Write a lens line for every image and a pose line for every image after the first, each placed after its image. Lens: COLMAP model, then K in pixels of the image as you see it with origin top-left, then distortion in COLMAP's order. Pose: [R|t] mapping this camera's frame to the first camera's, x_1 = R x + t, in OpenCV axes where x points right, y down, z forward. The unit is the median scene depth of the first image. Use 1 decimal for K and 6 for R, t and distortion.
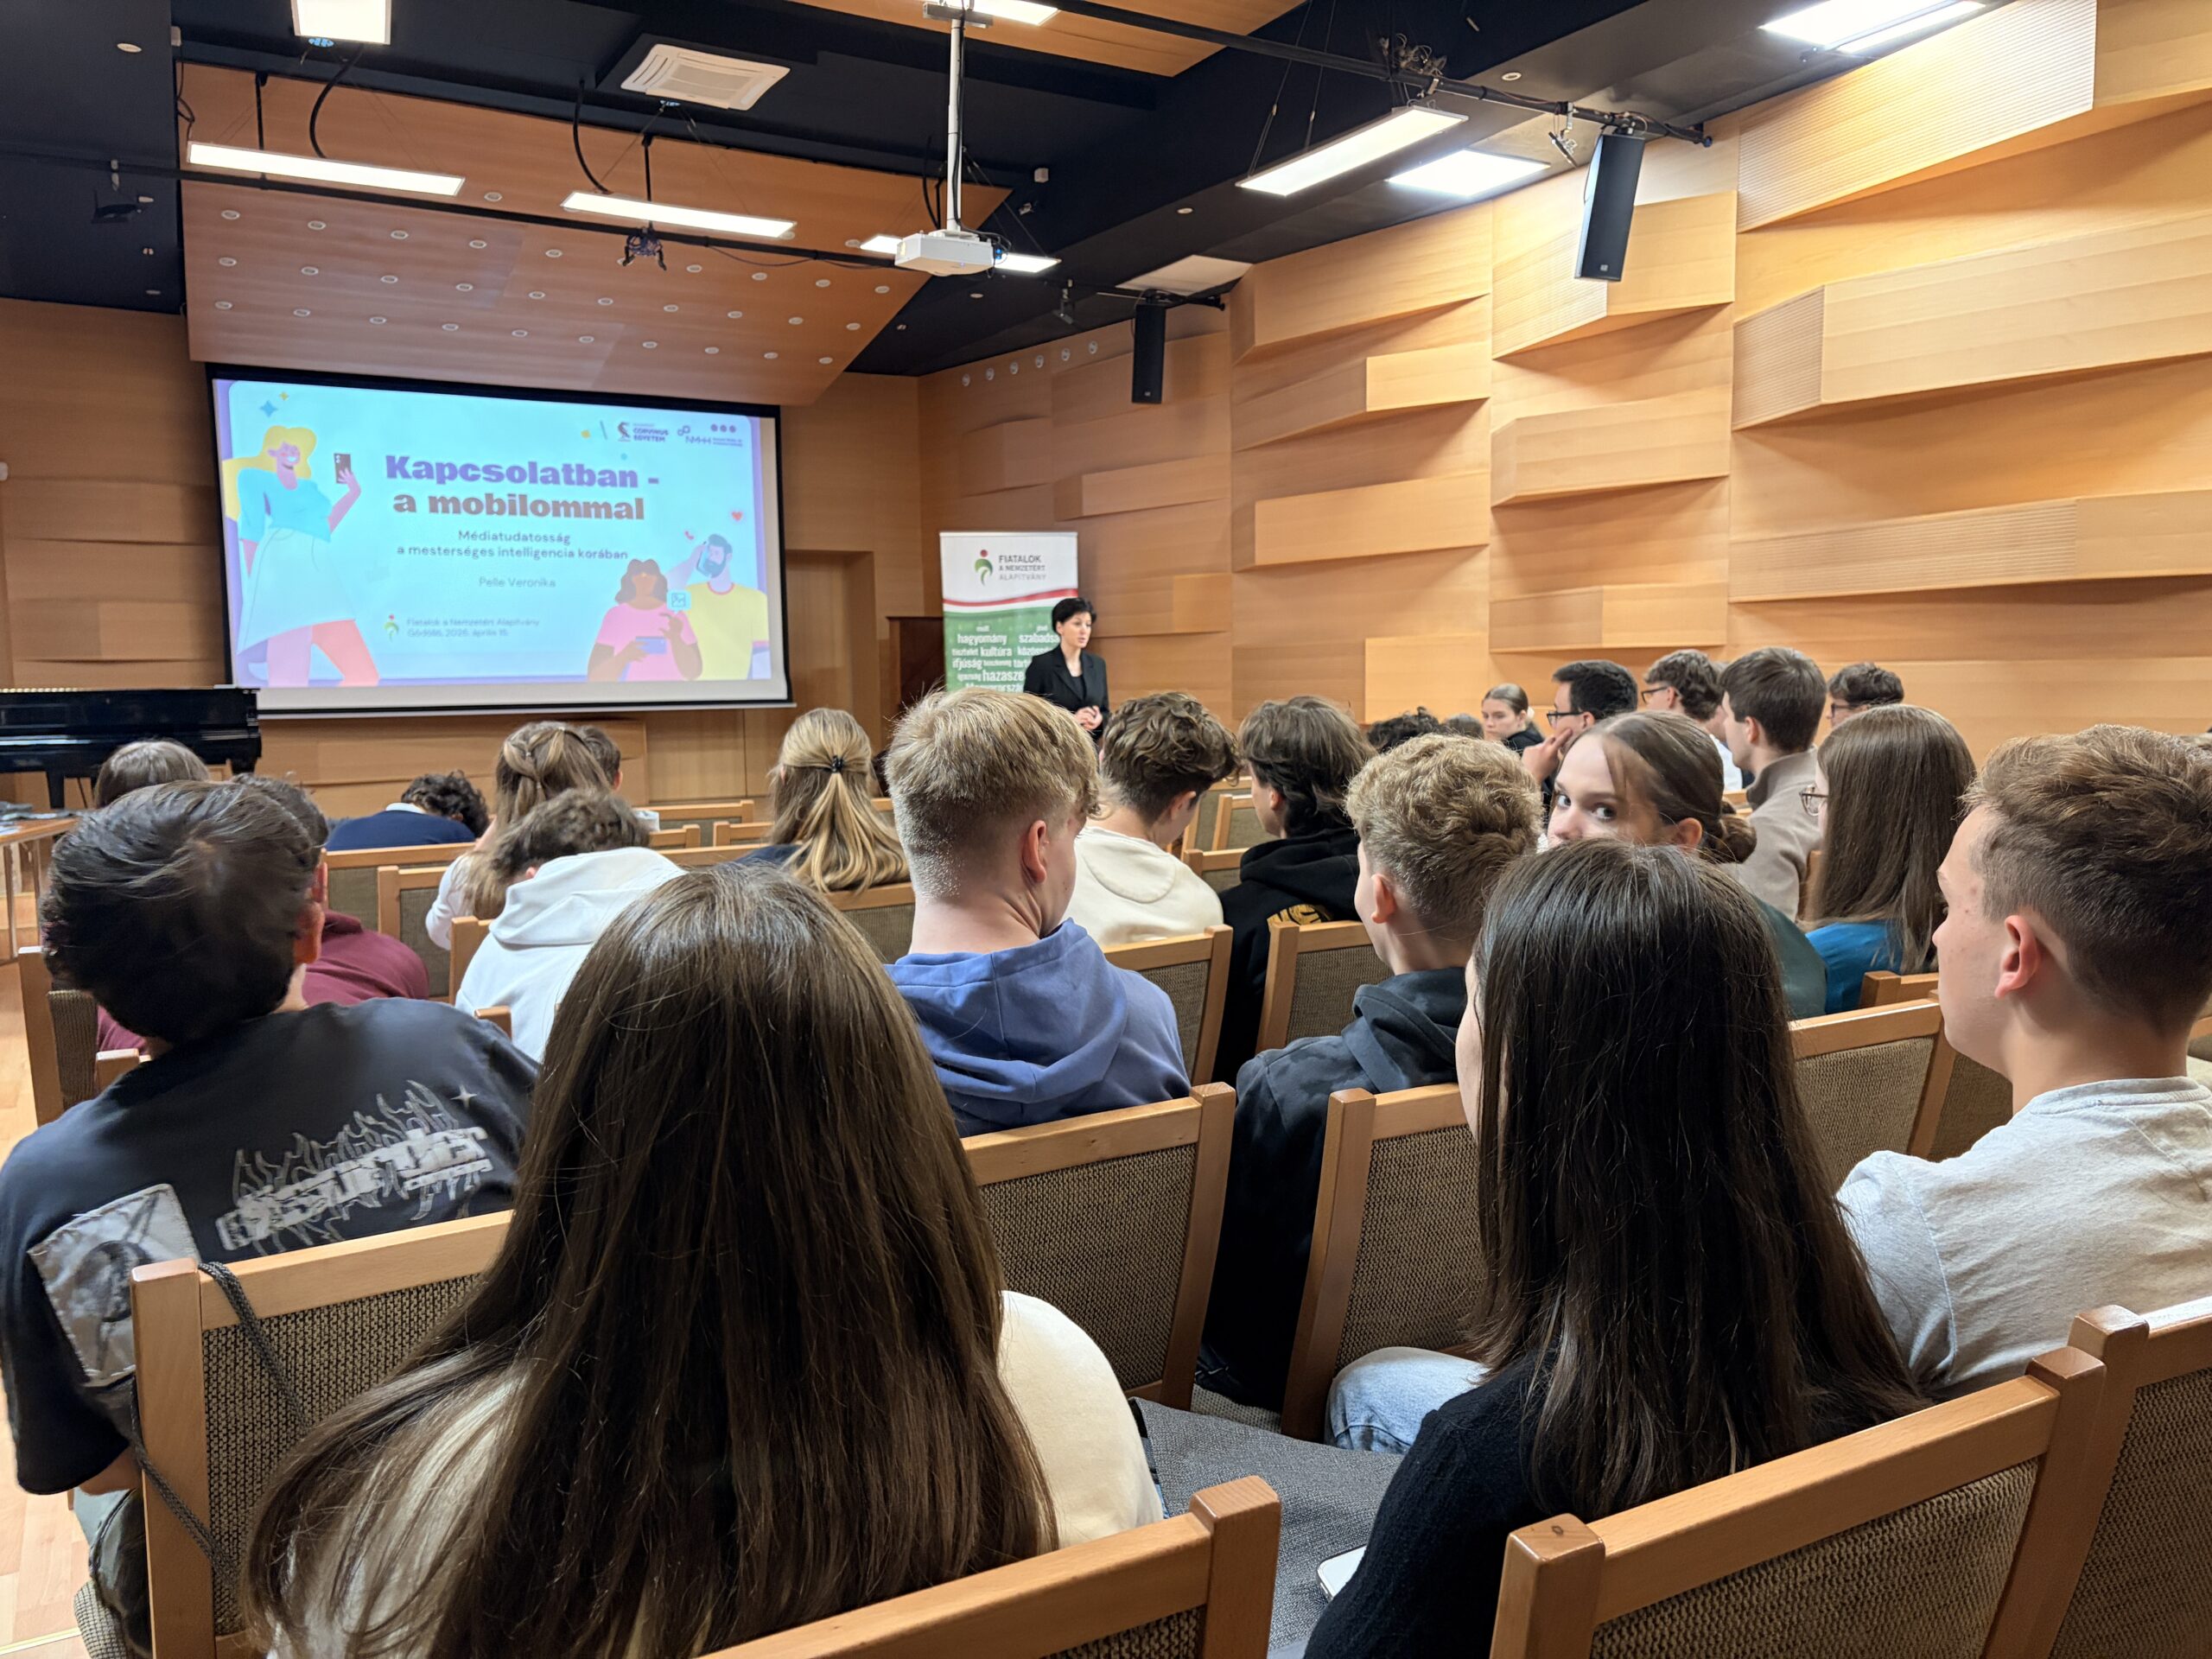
lens RADIAL K [[1669.0, 0, 1106.0], [0, 1669.0, 829.5], [0, 0, 1]] dist [0.013357, 0.004755]
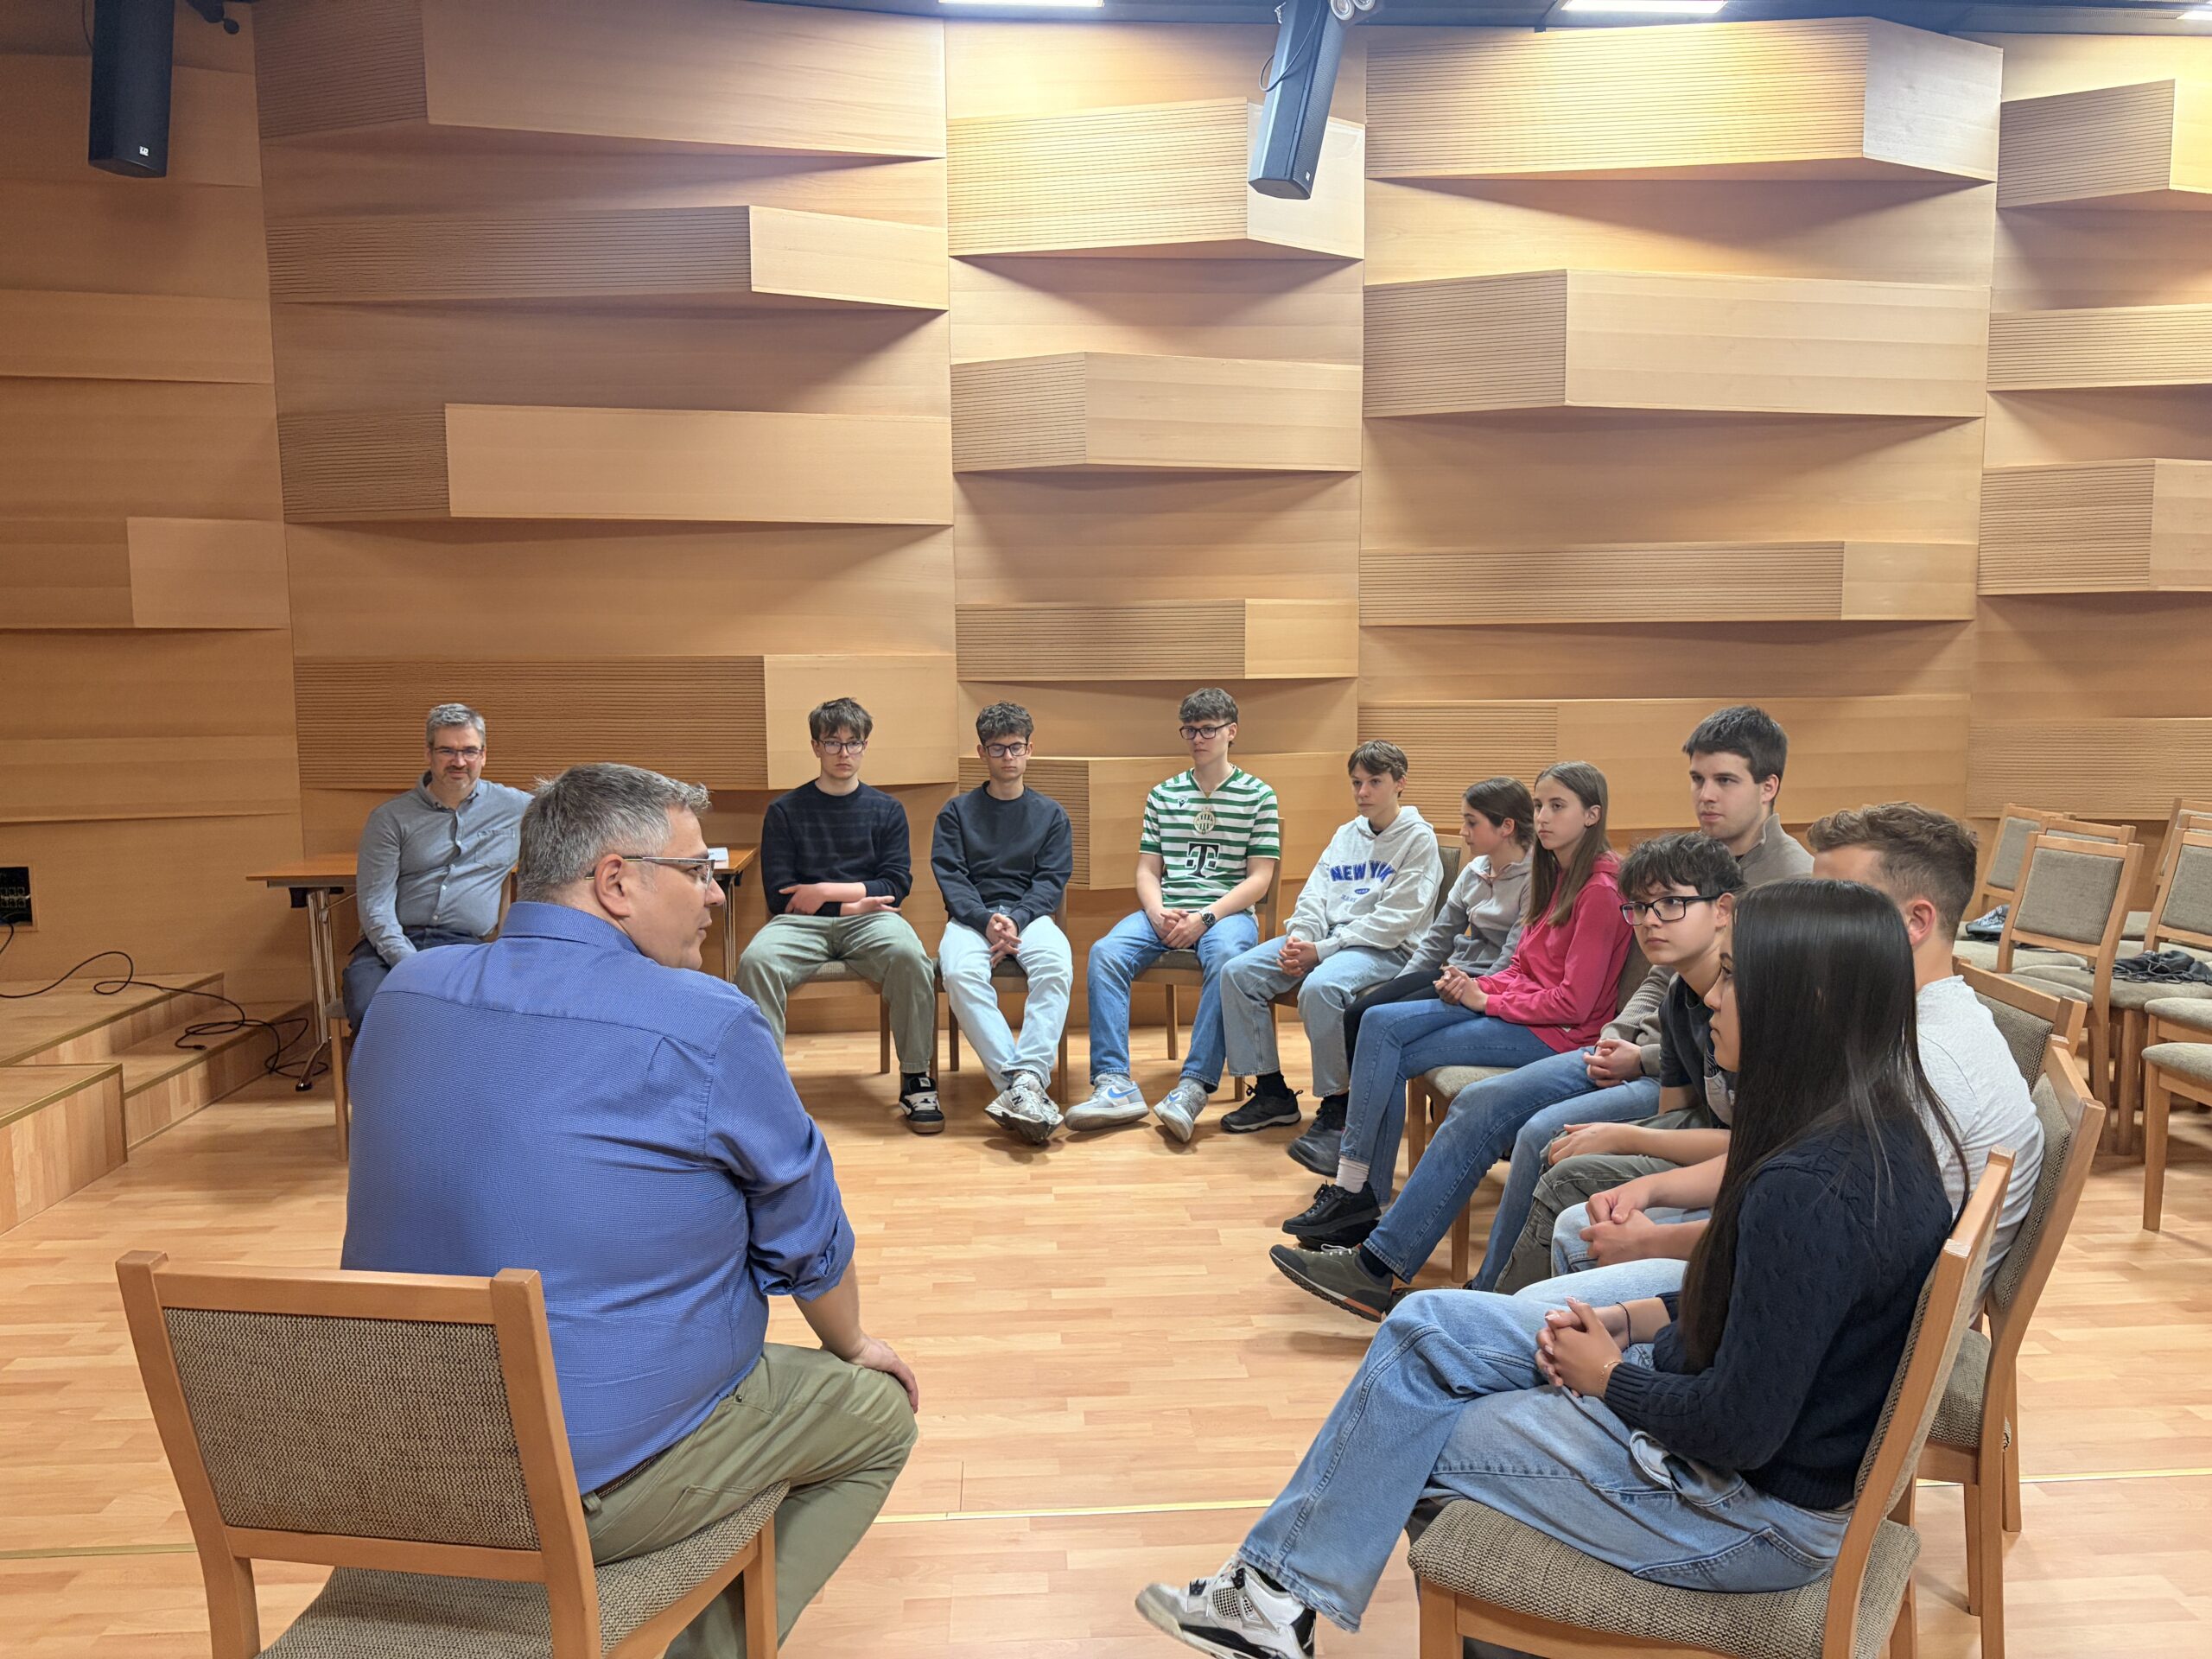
lens RADIAL K [[1669.0, 0, 1106.0], [0, 1669.0, 829.5], [0, 0, 1]] dist [0.013357, 0.004755]
pose [[0.474437, -0.065119, 0.877878, -0.357219], [0.075631, 0.996588, 0.033051, -0.063391], [-0.877035, 0.050714, 0.477743, 0.624536]]
